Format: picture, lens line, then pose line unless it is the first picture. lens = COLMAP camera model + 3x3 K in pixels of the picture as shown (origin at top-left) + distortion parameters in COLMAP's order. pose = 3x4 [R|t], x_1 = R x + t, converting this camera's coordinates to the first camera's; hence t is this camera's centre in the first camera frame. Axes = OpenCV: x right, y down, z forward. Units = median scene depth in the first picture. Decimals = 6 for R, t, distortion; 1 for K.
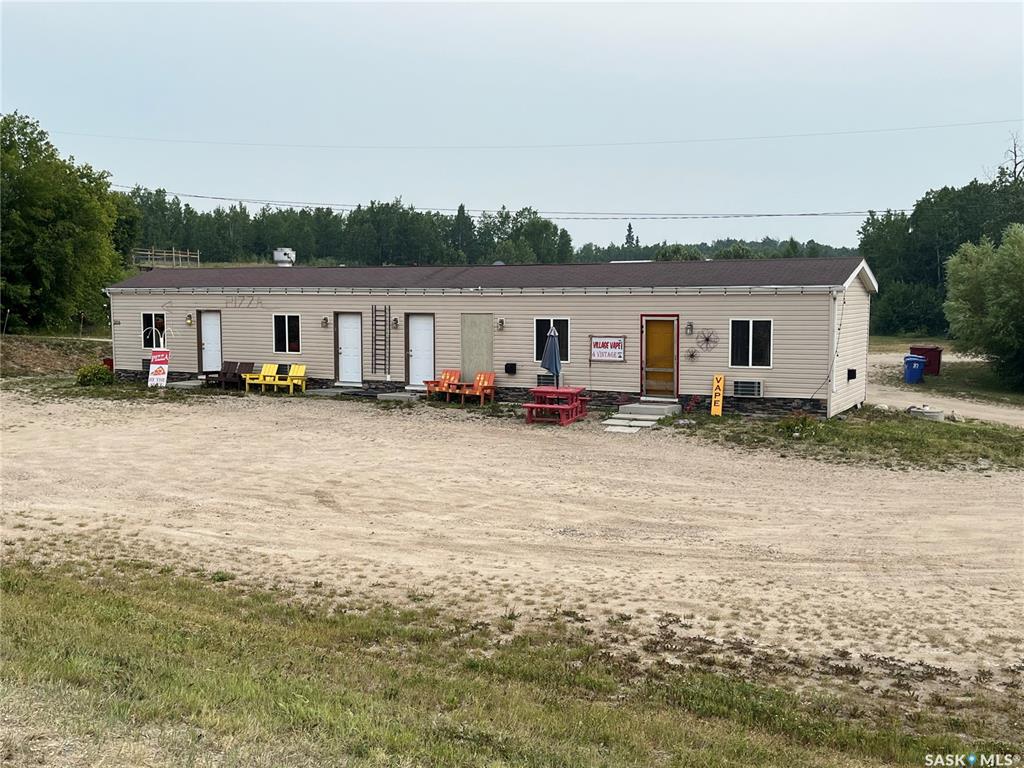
lens RADIAL K [[1105.1, 0, 512.0], [0, 1105.1, 384.0], [0, 0, 1]] dist [0.073467, -0.011183]
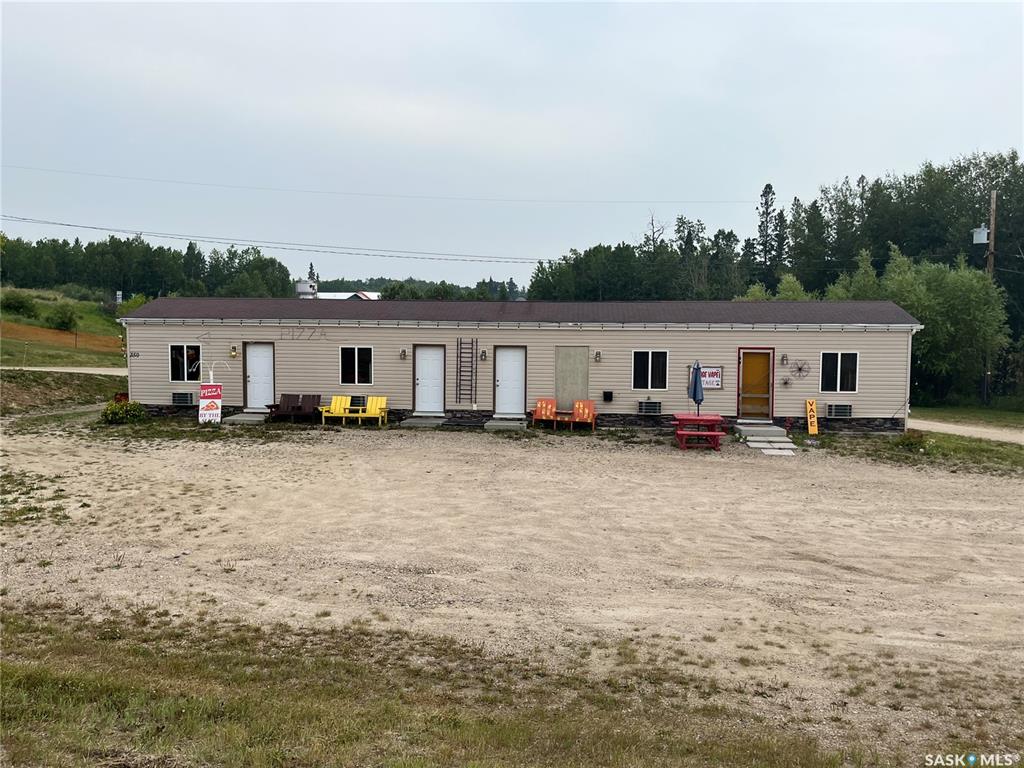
lens RADIAL K [[823.2, 0, 513.9], [0, 823.2, 378.2], [0, 0, 1]] dist [0.066979, -0.087462]
pose [[0.927877, -0.019342, 0.372384, -0.368058], [0.022267, 0.999746, -0.003556, -0.029413], [-0.372220, 0.011591, 0.928072, 0.260091]]
